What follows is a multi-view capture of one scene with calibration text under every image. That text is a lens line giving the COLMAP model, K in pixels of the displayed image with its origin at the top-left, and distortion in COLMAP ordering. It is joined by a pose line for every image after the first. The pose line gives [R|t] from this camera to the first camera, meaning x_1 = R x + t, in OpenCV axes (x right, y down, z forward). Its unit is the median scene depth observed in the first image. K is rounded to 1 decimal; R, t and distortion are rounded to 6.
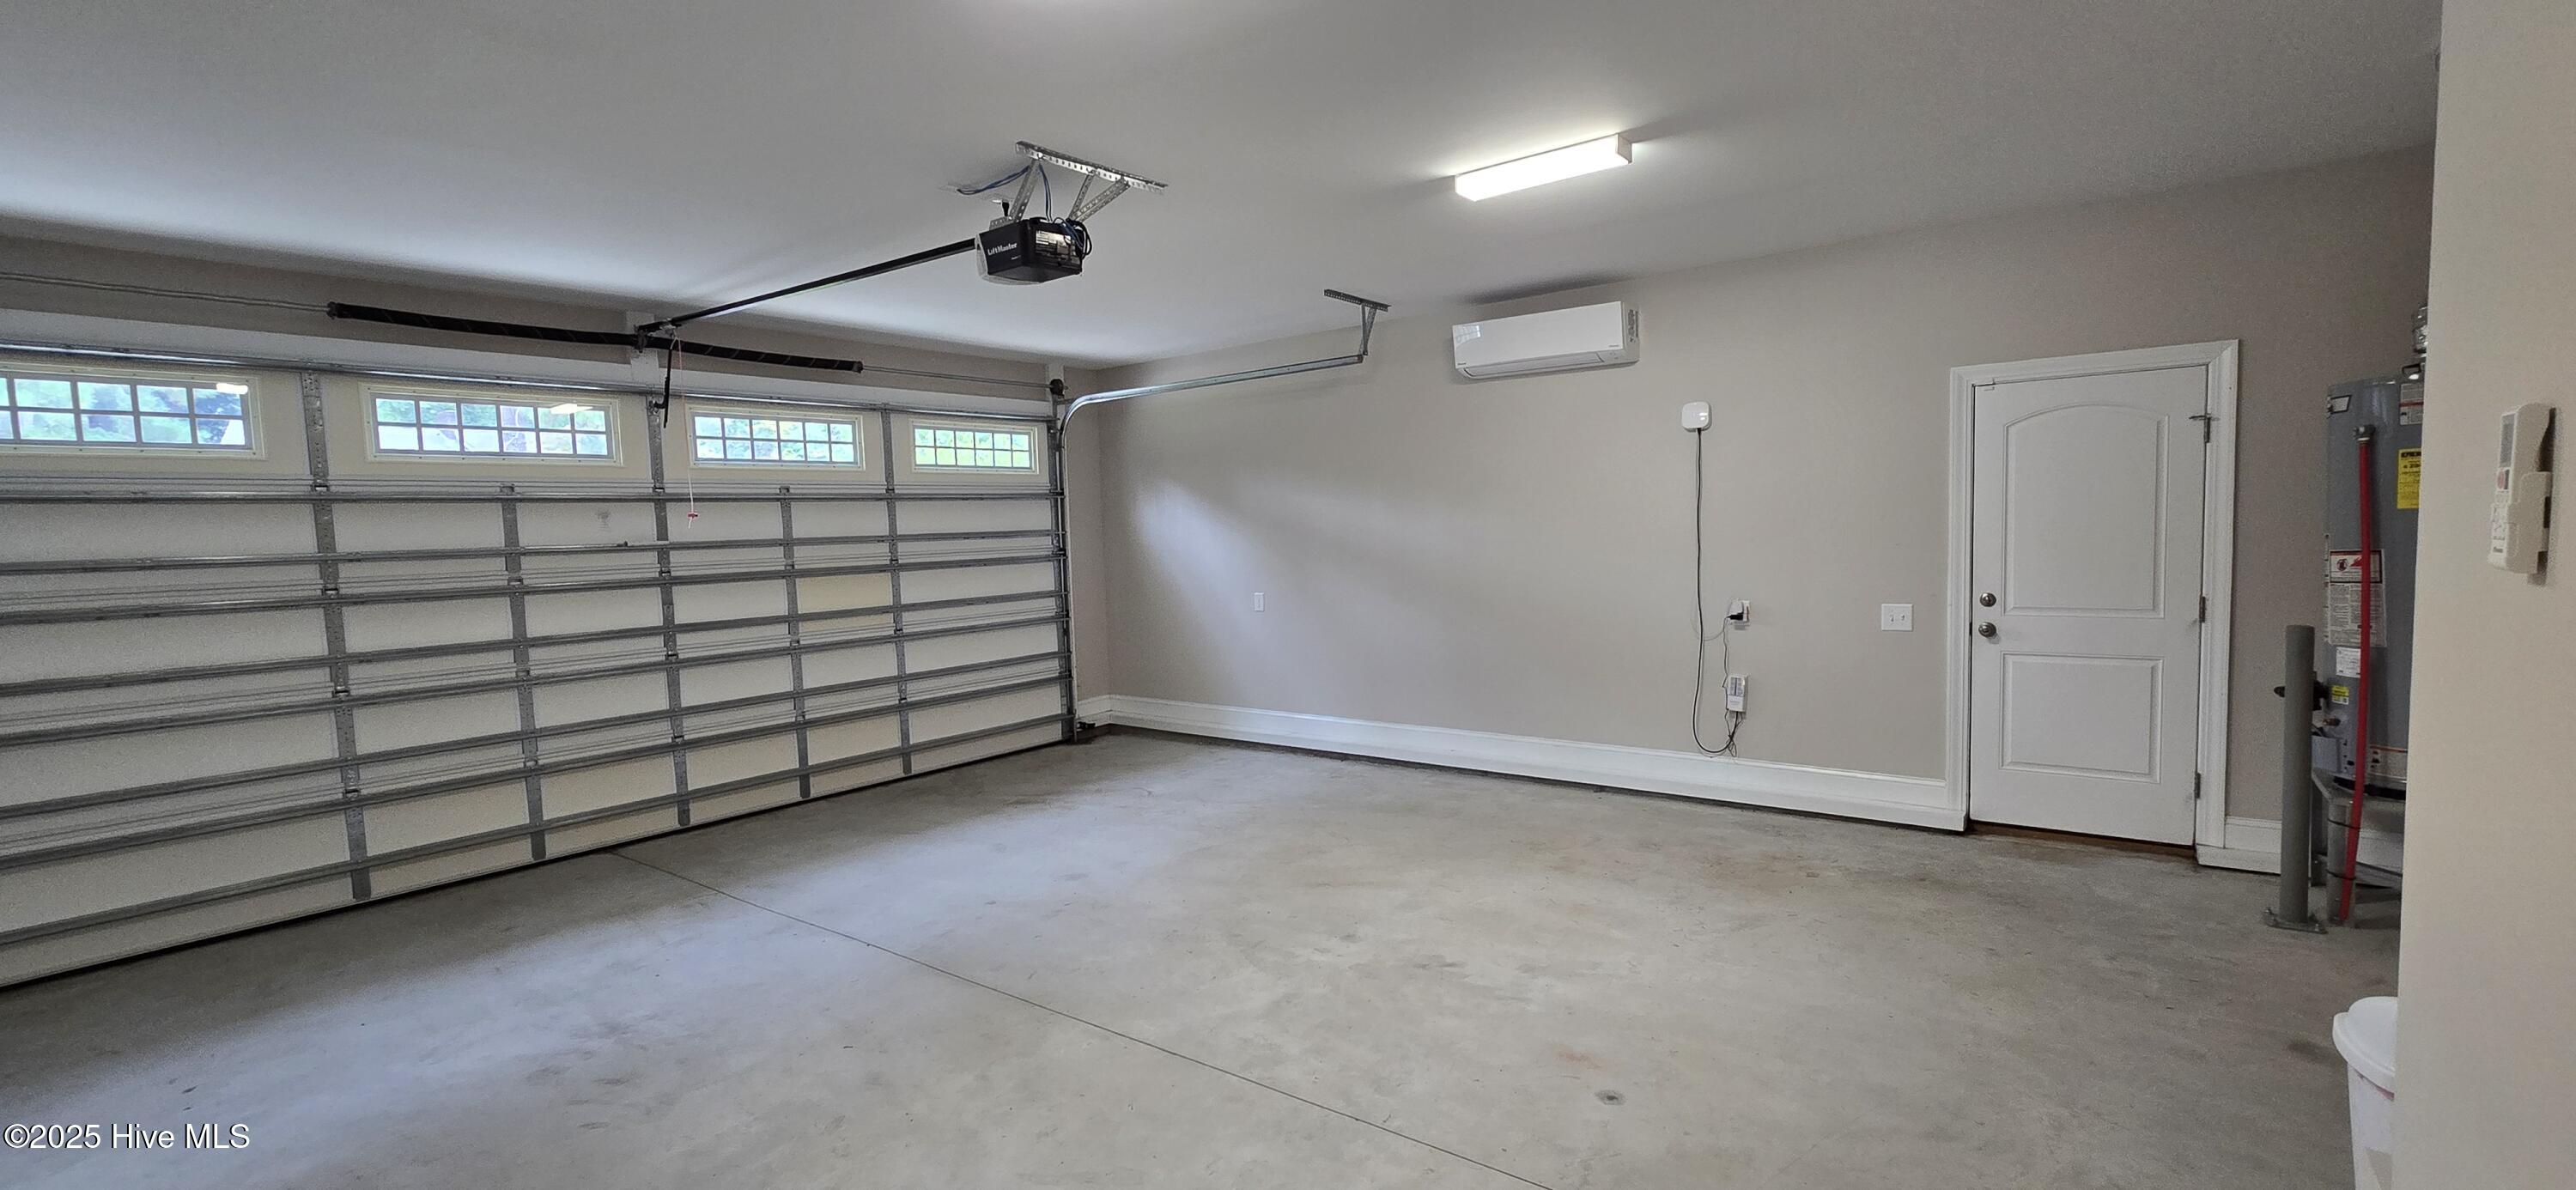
lens RADIAL K [[1050.9, 0, 1292.7], [0, 1050.9, 594.4], [0, 0, 1]] dist [-0.001680, -0.001061]
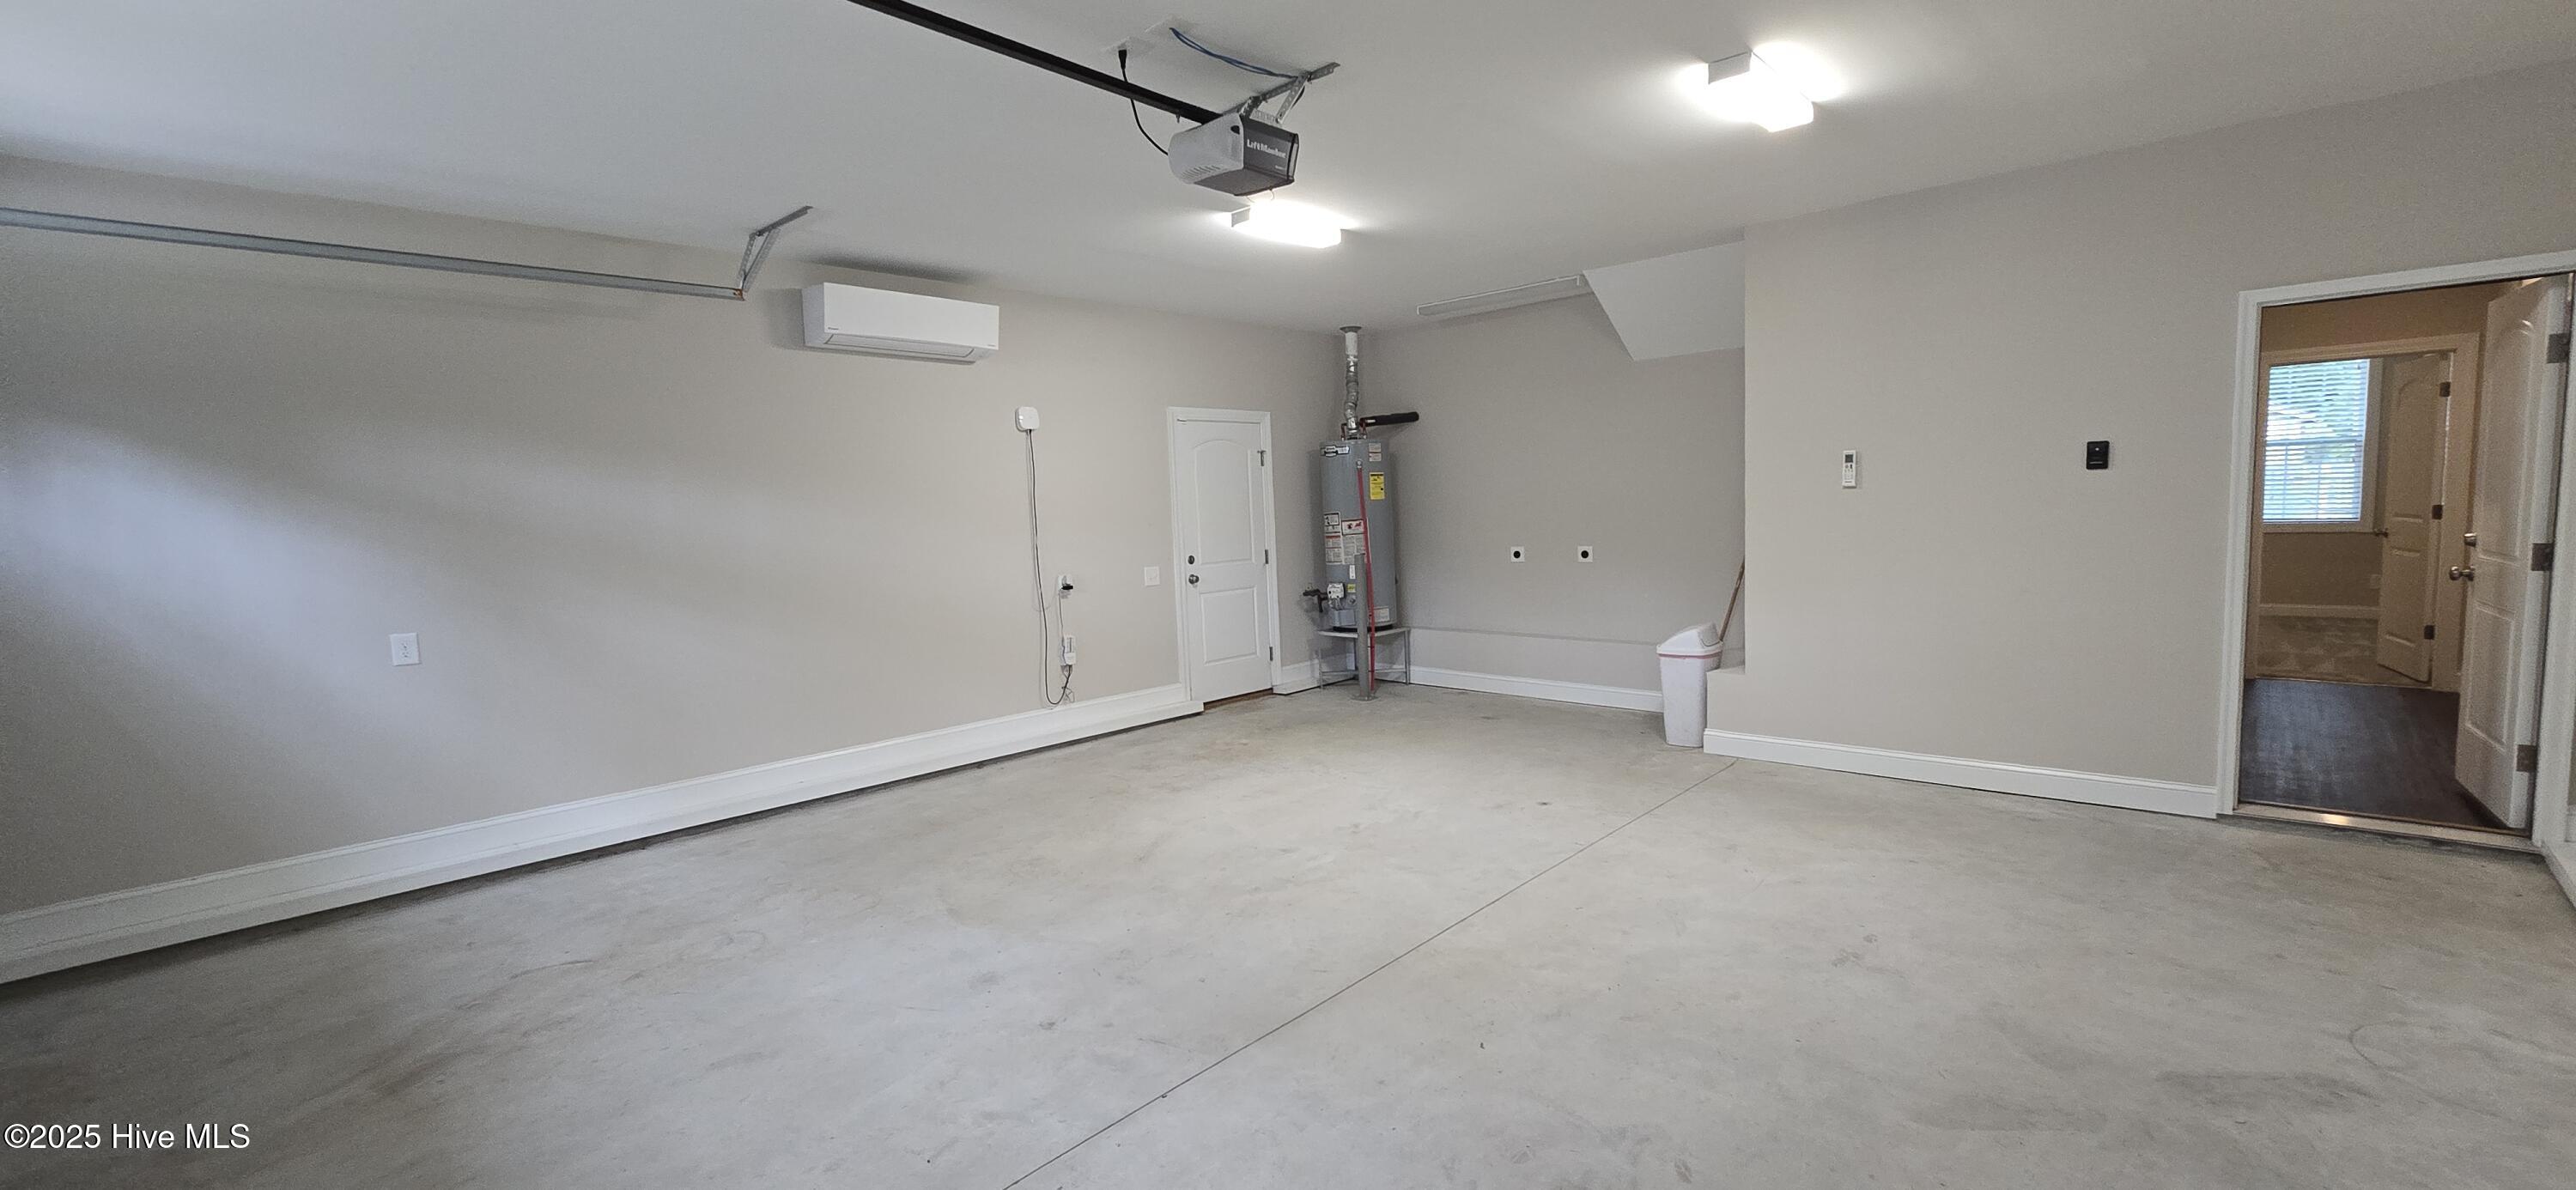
lens RADIAL K [[1050.9, 0, 1297.2], [0, 1050.9, 596.3], [0, 0, 1]] dist [-0.001680, -0.001061]
pose [[0.104901, -0.060581, 0.992636, -0.862945], [0.098631, 0.993855, 0.050233, -0.003647], [-0.989580, 0.092635, 0.110232, 0.680447]]
